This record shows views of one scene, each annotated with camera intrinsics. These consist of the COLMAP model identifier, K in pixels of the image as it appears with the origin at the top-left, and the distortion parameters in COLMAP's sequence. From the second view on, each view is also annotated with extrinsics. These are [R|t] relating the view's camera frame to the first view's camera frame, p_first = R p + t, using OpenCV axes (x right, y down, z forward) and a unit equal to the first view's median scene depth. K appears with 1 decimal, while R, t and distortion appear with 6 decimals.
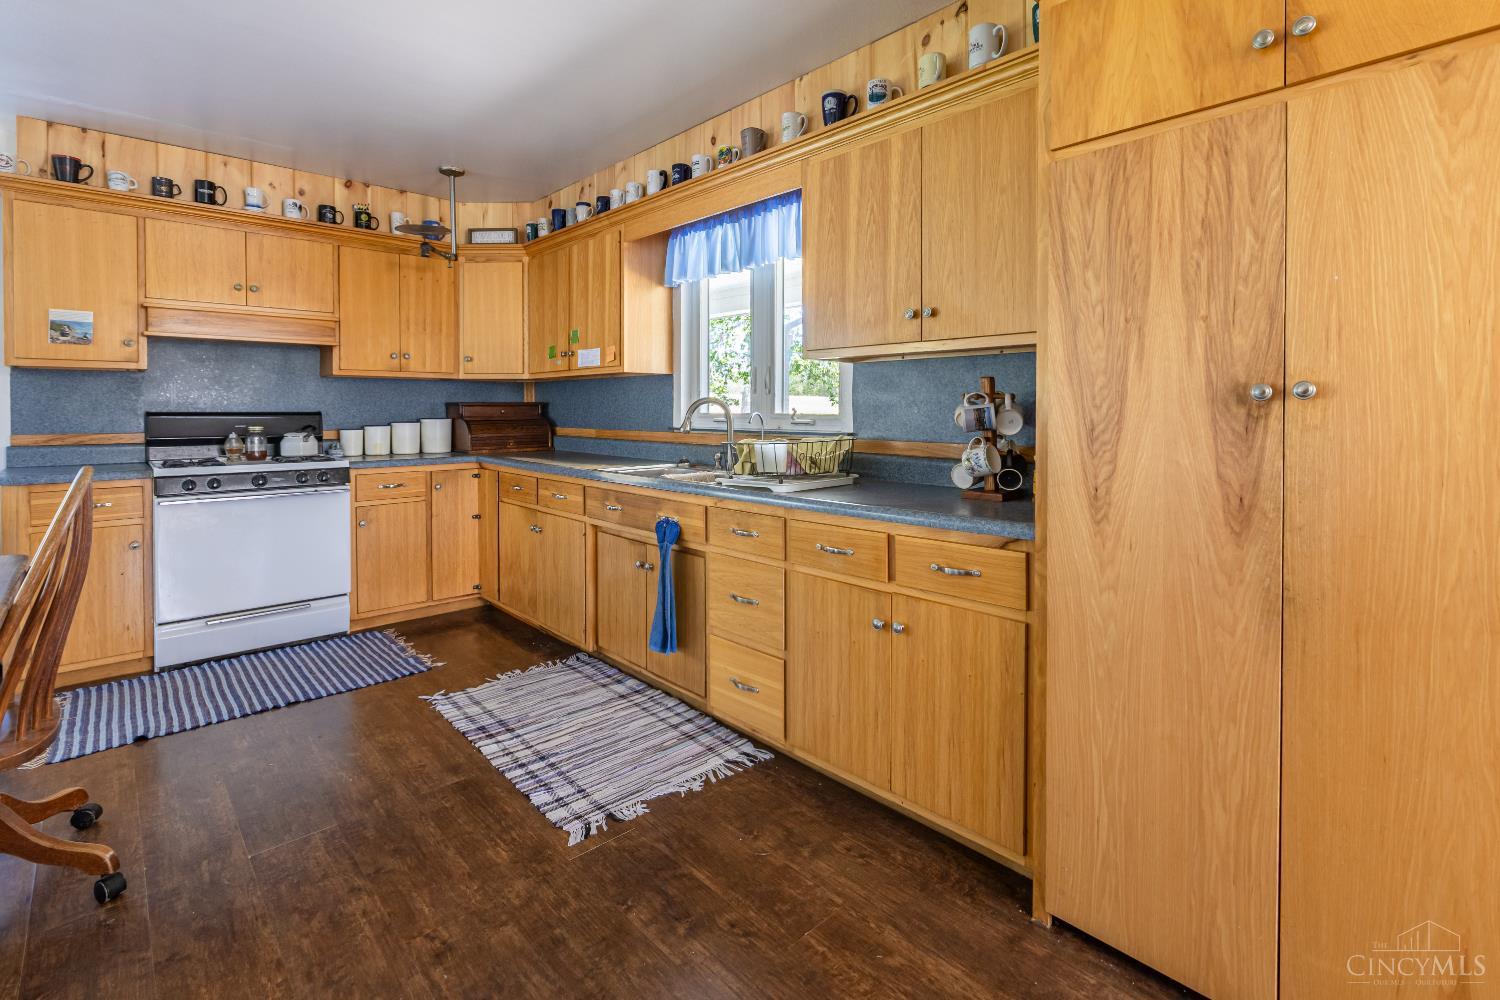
lens RADIAL K [[714.2, 0, 750.2], [0, 714.2, 457.6], [0, 0, 1]] dist [0.015854, -0.000298]
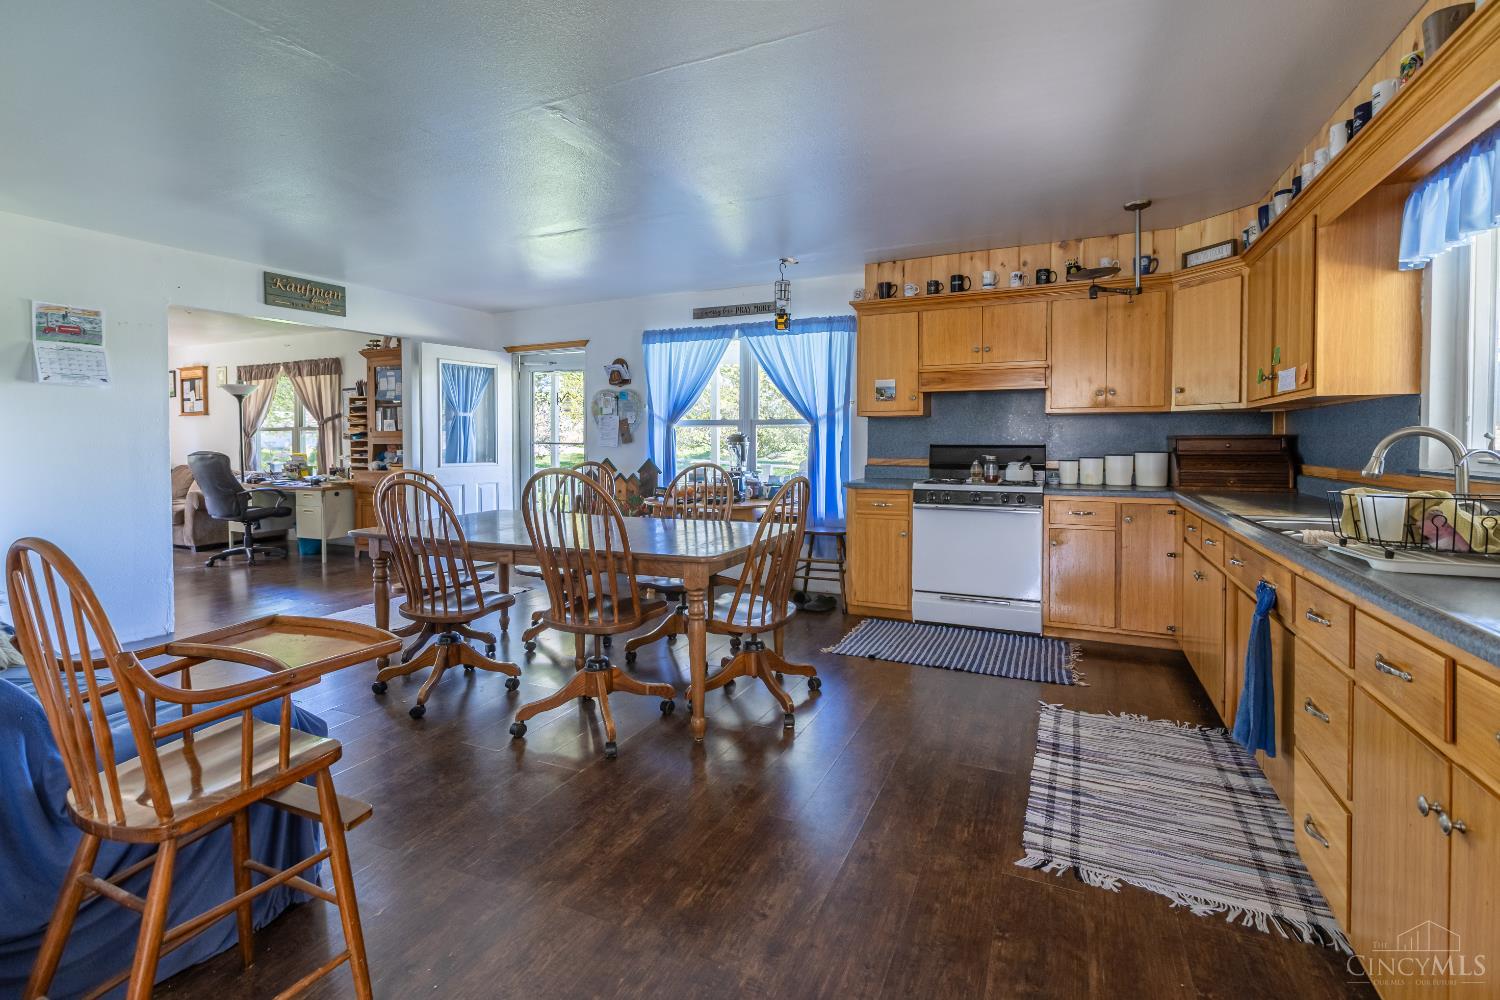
lens RADIAL K [[680.2, 0, 750.0], [0, 680.2, 500.0], [0, 0, 1]] dist [0.003402, 0.000133]
pose [[0.367413, 0.081018, -0.926522, 0.325254], [-0.064659, 0.996013, 0.061453, -0.013794], [0.927807, 0.037329, 0.371187, 0.175347]]
